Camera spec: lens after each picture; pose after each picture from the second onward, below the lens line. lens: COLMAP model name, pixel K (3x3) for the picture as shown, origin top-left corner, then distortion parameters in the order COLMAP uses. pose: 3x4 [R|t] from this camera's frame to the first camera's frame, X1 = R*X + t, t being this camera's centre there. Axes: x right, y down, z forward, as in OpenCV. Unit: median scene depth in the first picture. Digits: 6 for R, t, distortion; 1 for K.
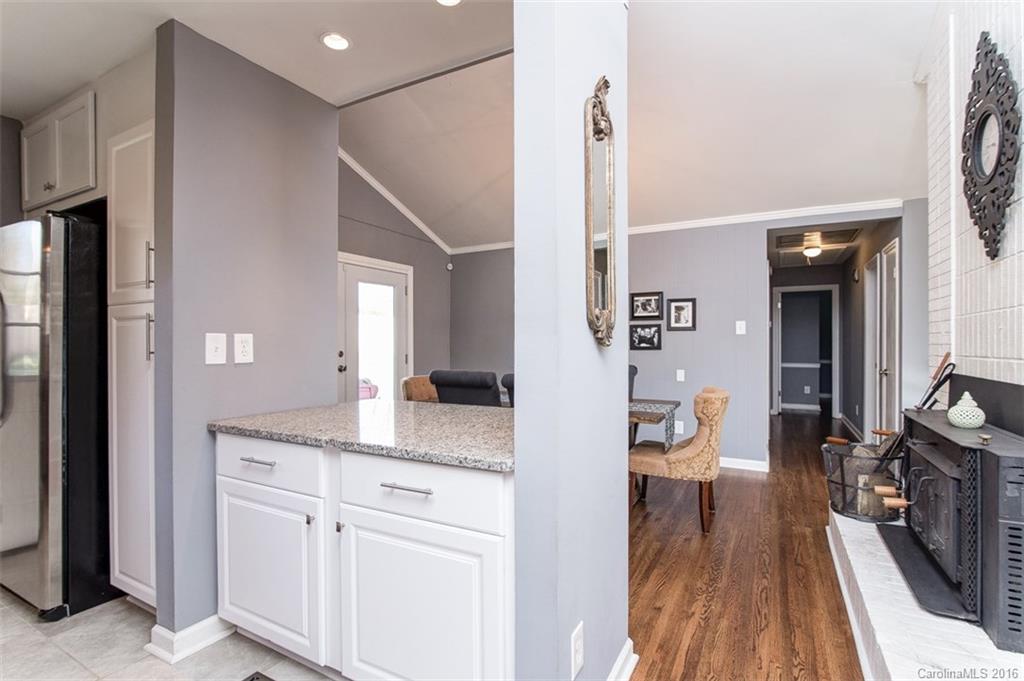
lens RADIAL K [[475.8, 0, 507.7], [0, 475.8, 343.5], [0, 0, 1]] dist [-0.009039, 0.000060]
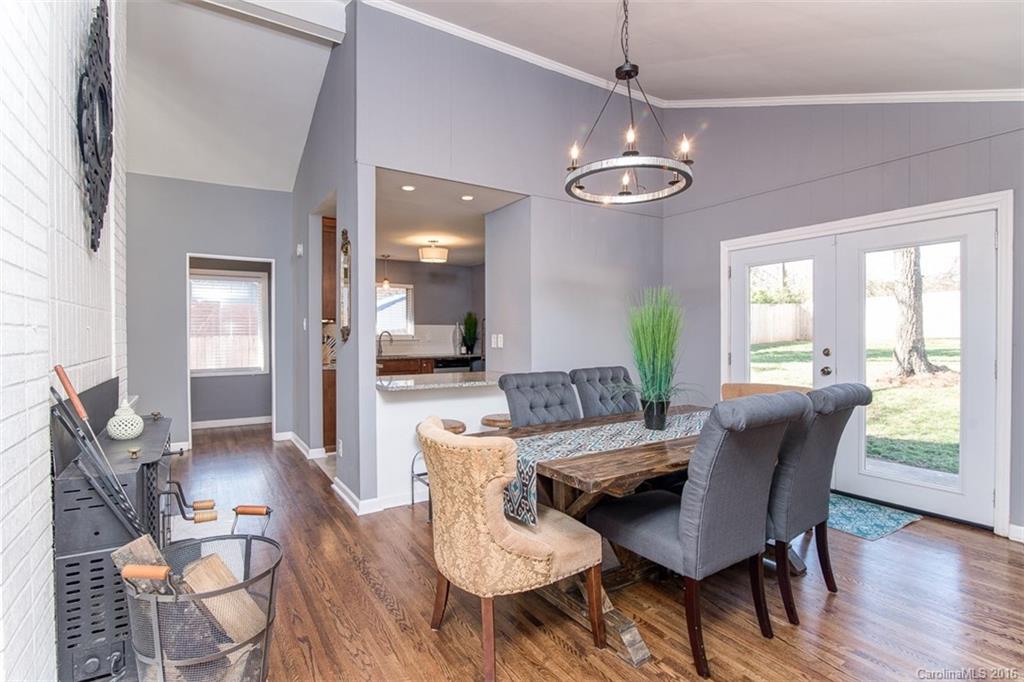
lens RADIAL K [[492.3, 0, 497.5], [0, 492.3, 336.4], [0, 0, 1]] dist [-0.006229, -0.000671]
pose [[-0.486942, 0.003917, -0.873426, 0.614393], [0.002630, 0.999992, 0.003019, -0.007398], [0.873430, -0.000827, -0.486948, 0.886512]]
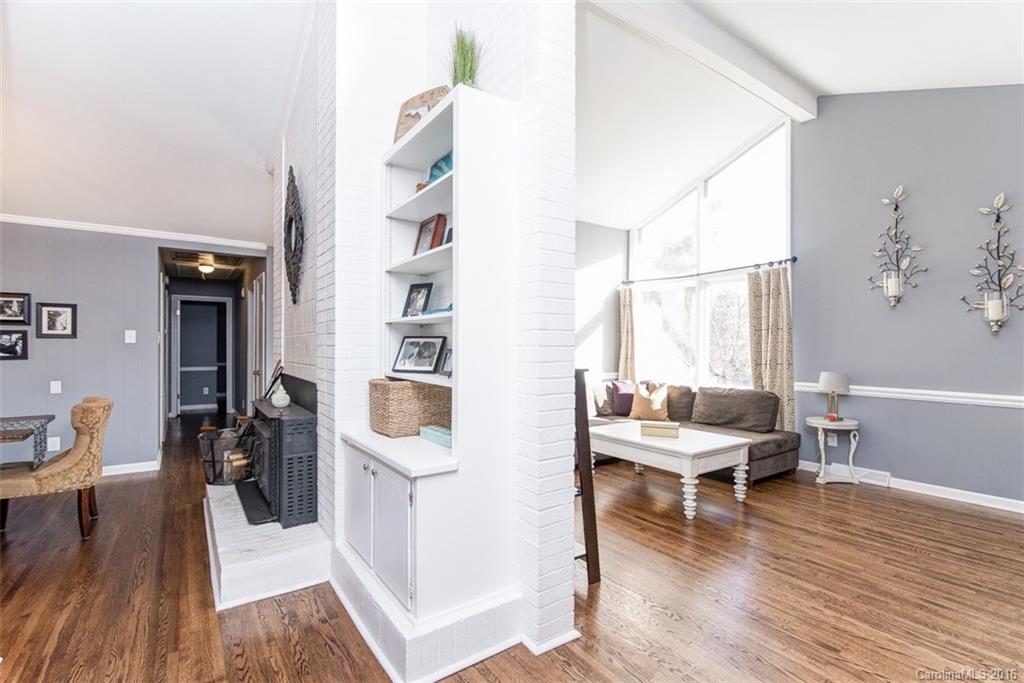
lens RADIAL K [[475.8, 0, 507.7], [0, 475.8, 344.5], [0, 0, 1]] dist [-0.009039, 0.000060]
pose [[0.446500, 0.001006, 0.894783, -0.061898], [-0.001471, 0.999999, -0.000390, -0.016121], [-0.894782, -0.001142, 0.446501, -0.187793]]
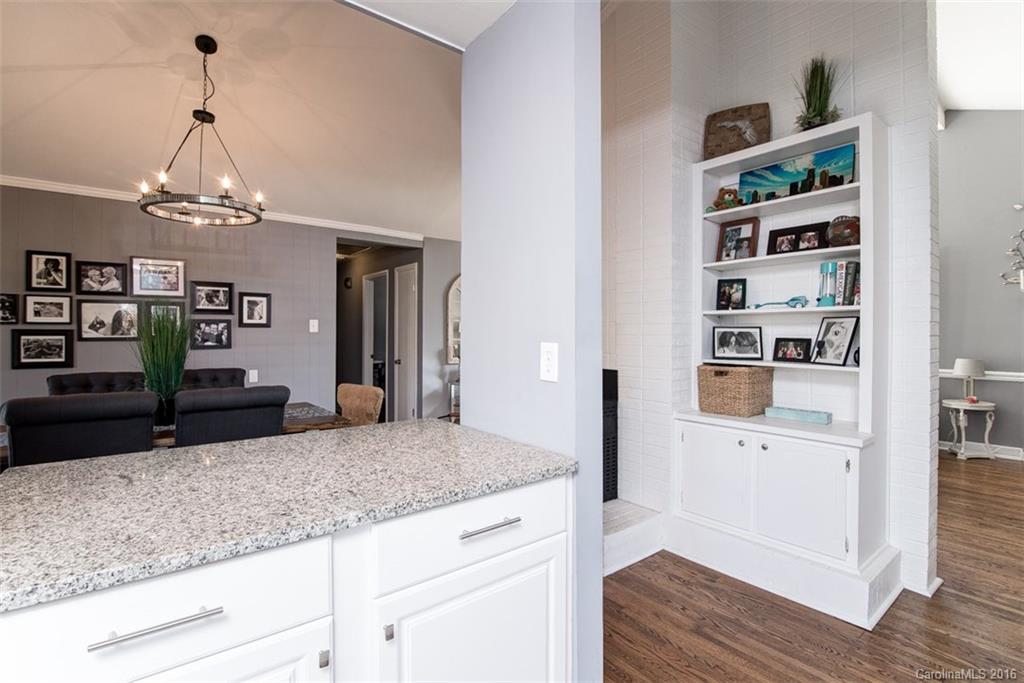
lens RADIAL K [[486.4, 0, 496.4], [0, 486.4, 333.1], [0, 0, 1]] dist [-0.023749, -0.000230]
pose [[0.402029, 0.003077, 0.915622, -0.311987], [-0.002456, 0.999994, -0.002282, -0.015437], [-0.915624, -0.001331, 0.402034, 0.192111]]
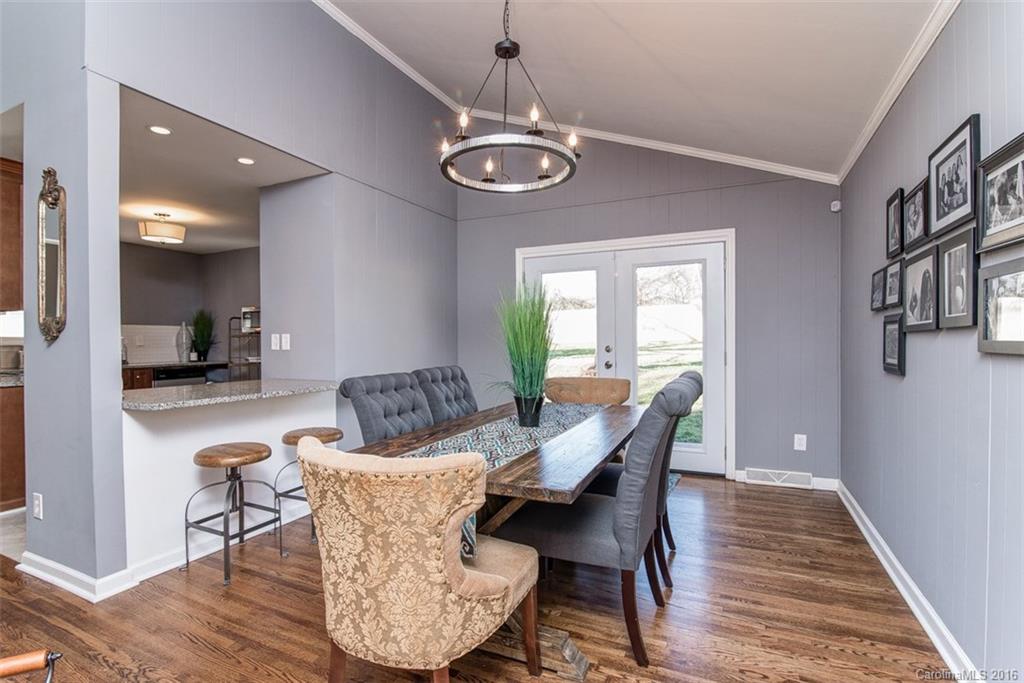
lens RADIAL K [[475.8, 0, 507.7], [0, 475.8, 344.5], [0, 0, 1]] dist [-0.009039, 0.000060]
pose [[0.070020, 0.007478, -0.997518, 0.568349], [0.003578, 0.999964, 0.007748, 0.004075], [0.997539, -0.004112, 0.069990, 0.728778]]
